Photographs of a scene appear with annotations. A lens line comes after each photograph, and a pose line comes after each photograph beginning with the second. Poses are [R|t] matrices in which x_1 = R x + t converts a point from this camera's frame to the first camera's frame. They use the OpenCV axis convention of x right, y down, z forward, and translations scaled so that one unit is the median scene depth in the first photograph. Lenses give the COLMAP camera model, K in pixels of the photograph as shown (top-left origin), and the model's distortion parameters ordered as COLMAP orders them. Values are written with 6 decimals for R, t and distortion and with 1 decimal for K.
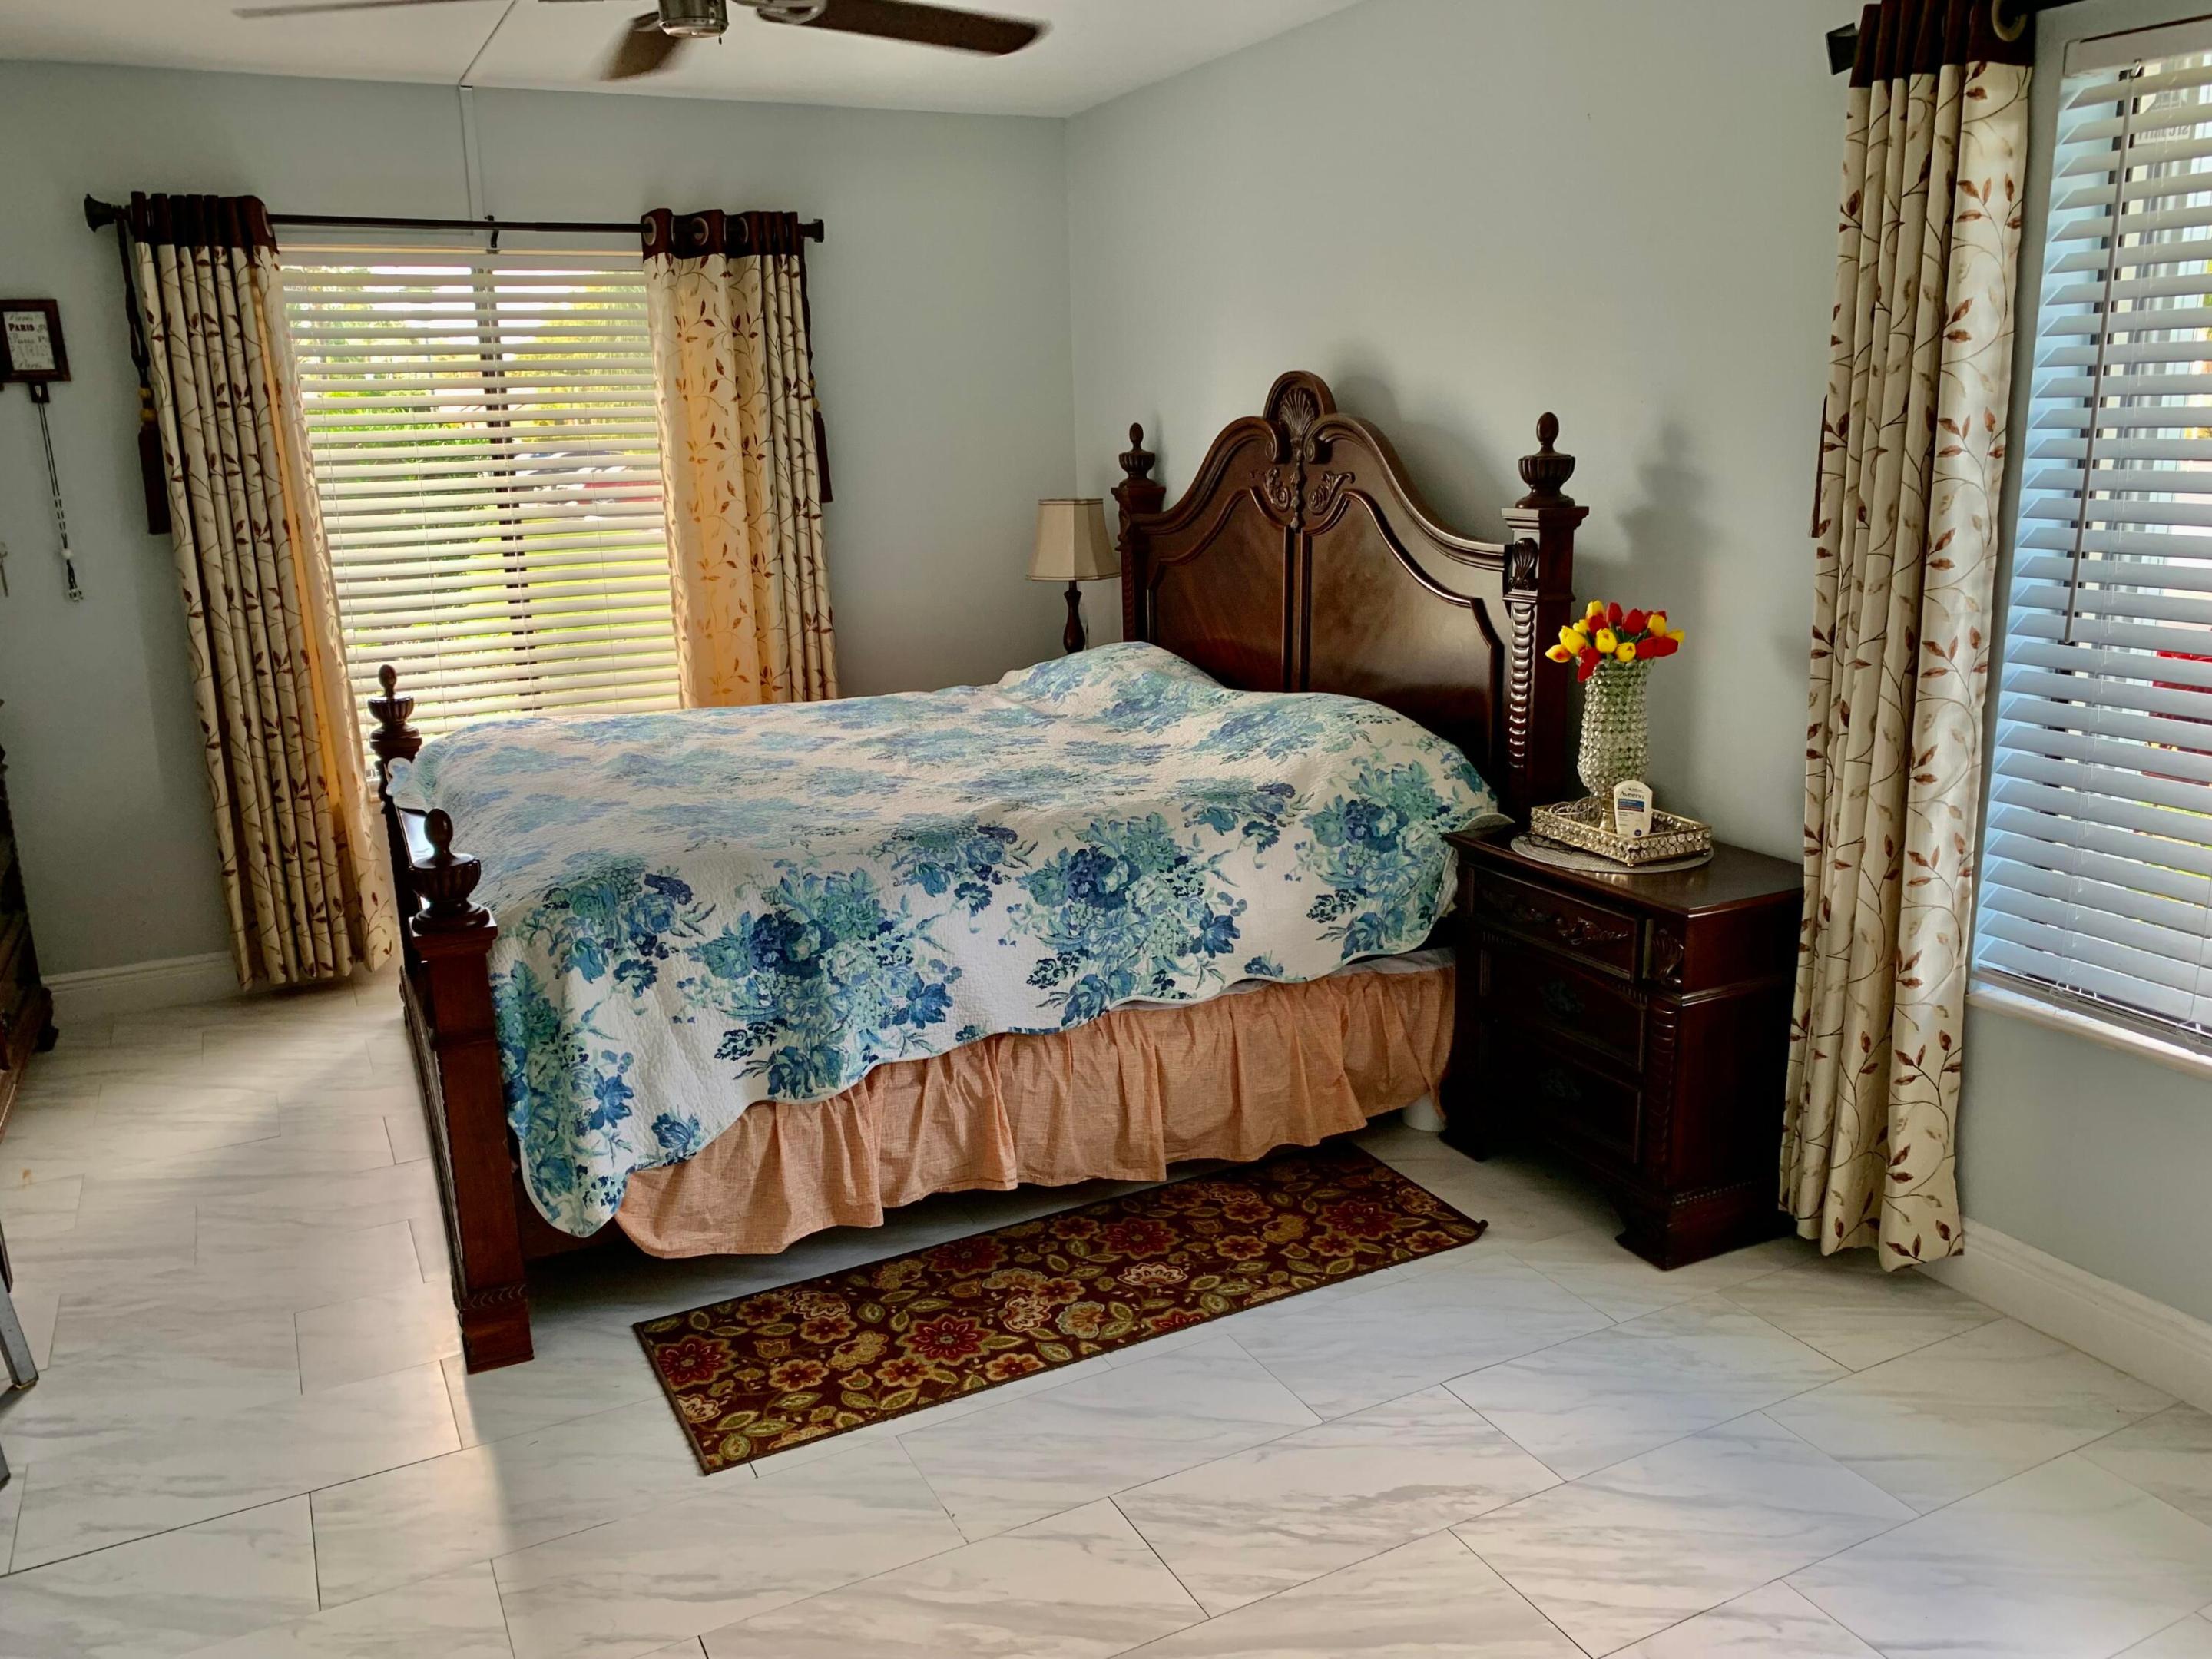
lens RADIAL K [[1711.4, 0, 1118.1], [0, 1711.4, 848.6], [0, 0, 1]] dist [0.046426, -0.059738]
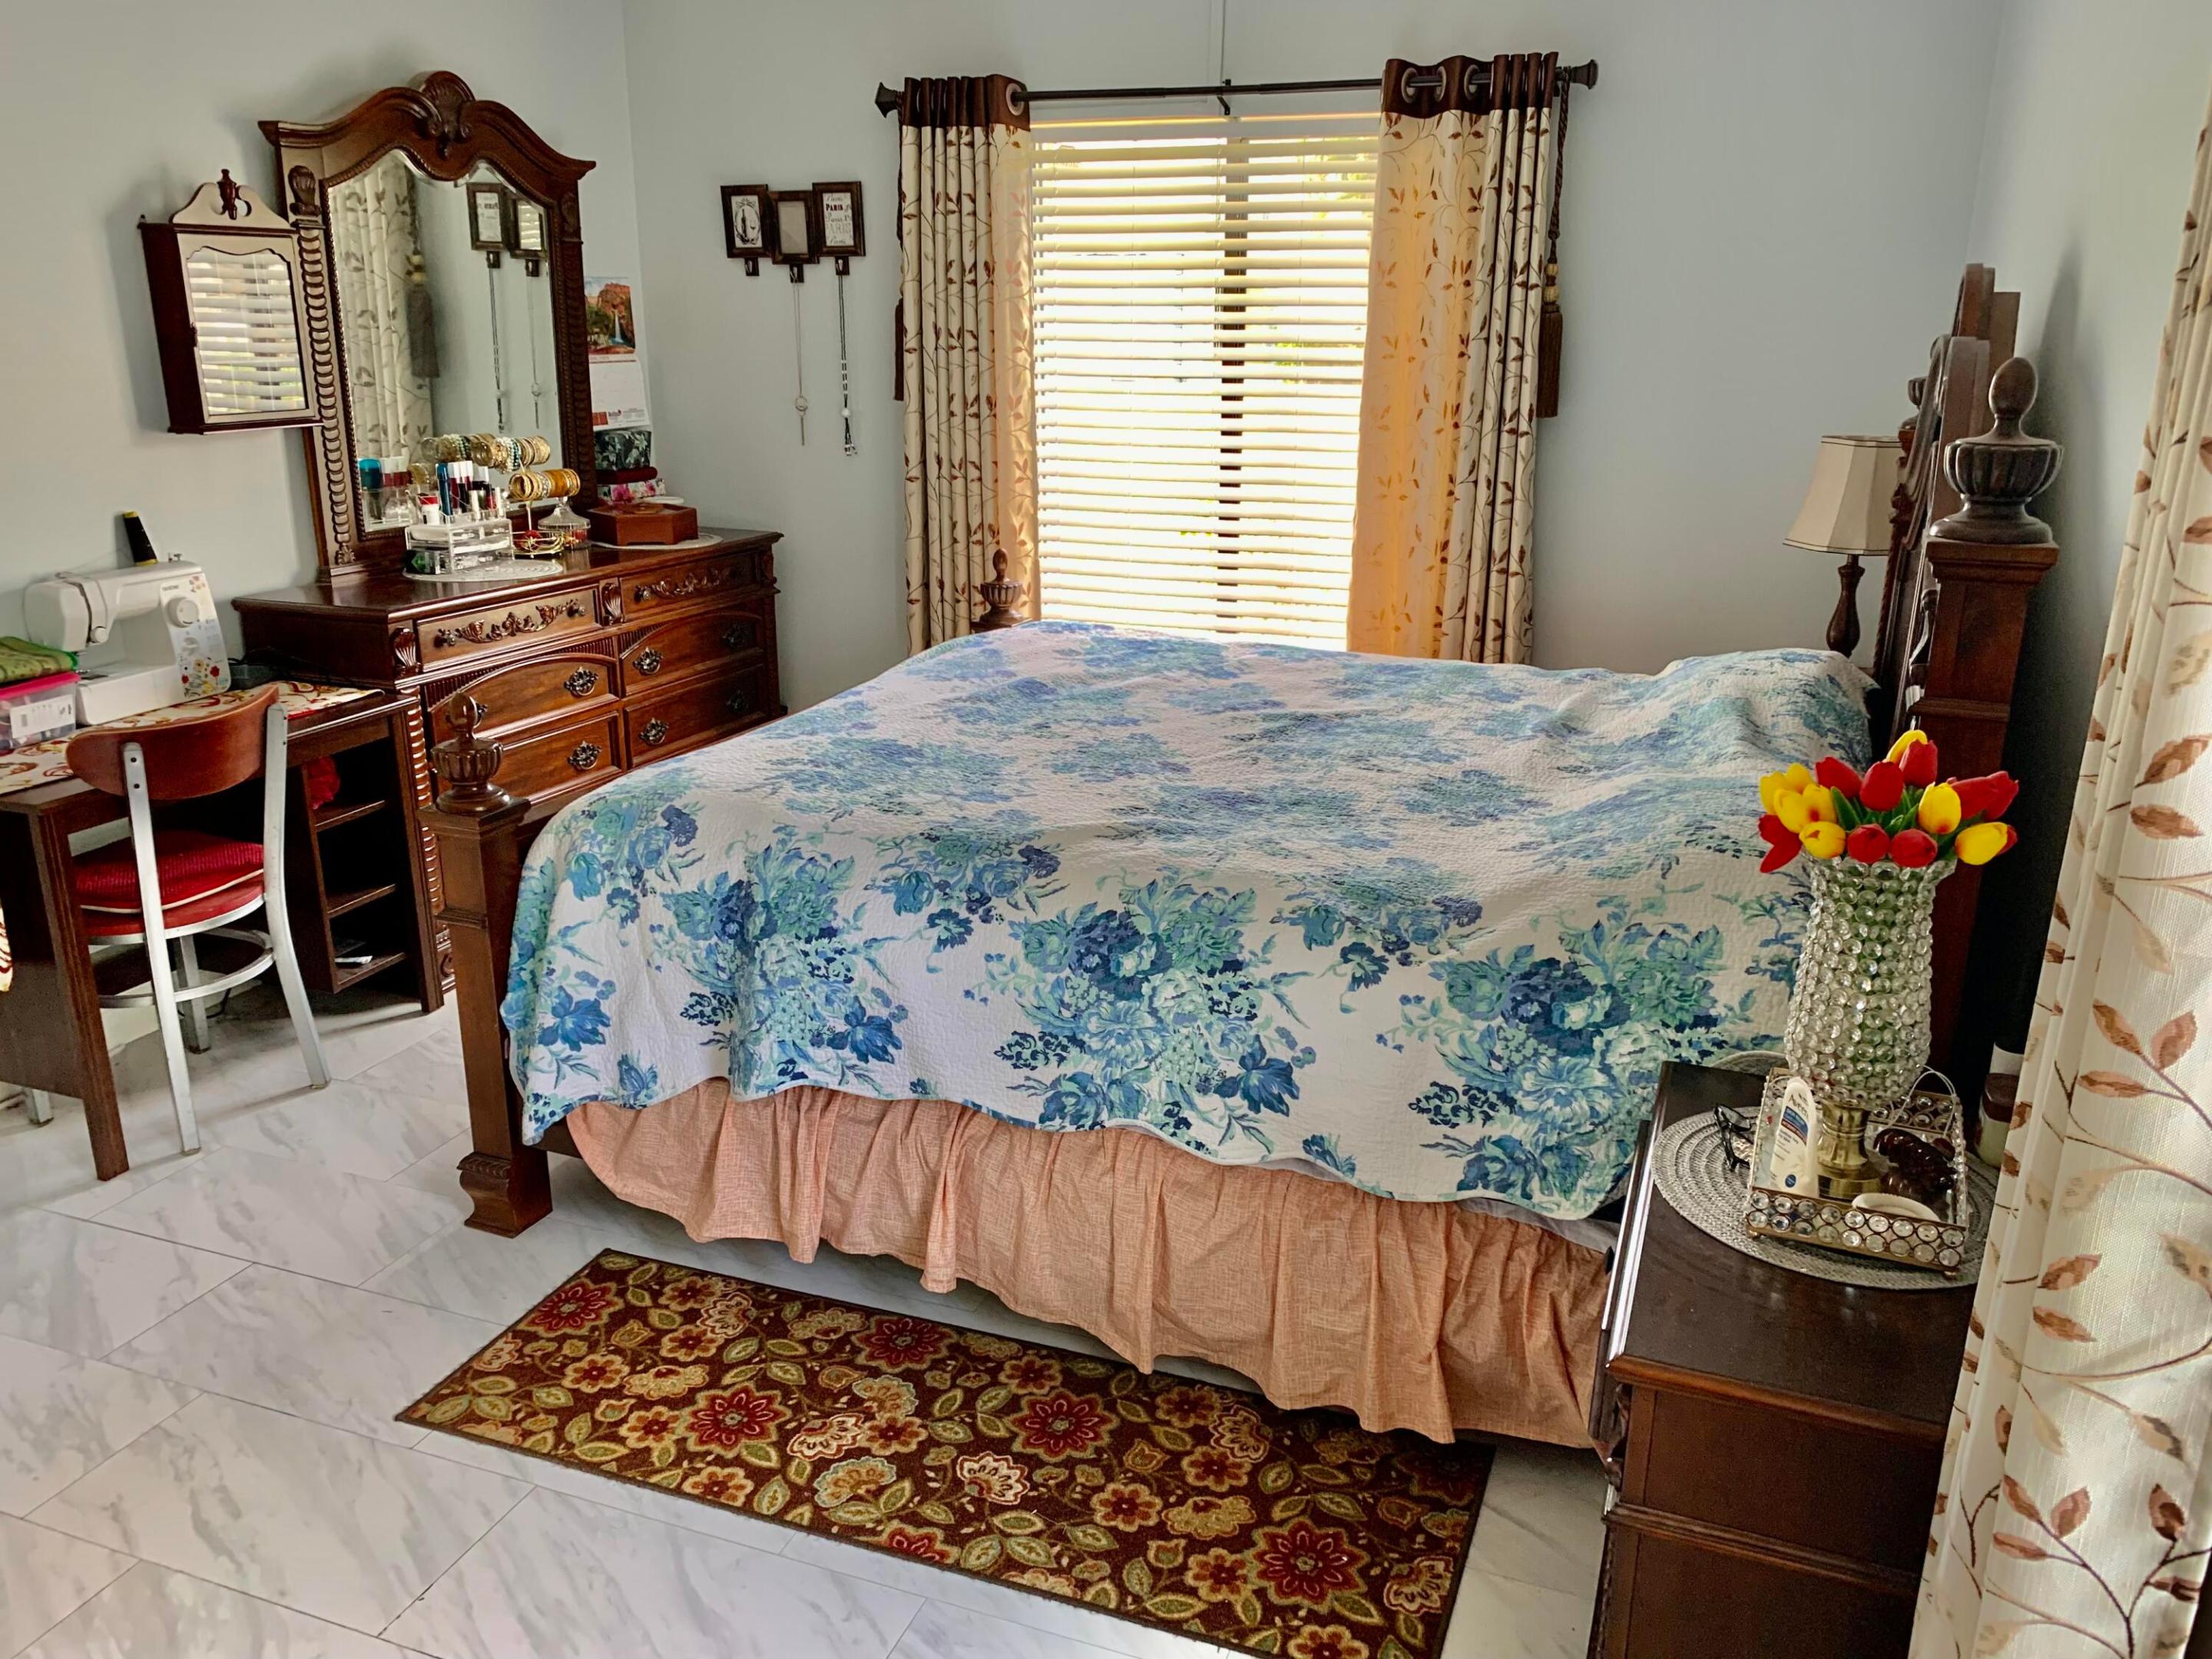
lens RADIAL K [[1711.4, 0, 1111.0], [0, 1711.4, 834.9], [0, 0, 1]] dist [0.046426, -0.059738]
pose [[0.669006, 0.250474, -0.699781, 0.492382], [-0.207142, 0.967036, 0.148100, -0.142116], [0.713808, 0.045874, 0.698837, 0.470800]]
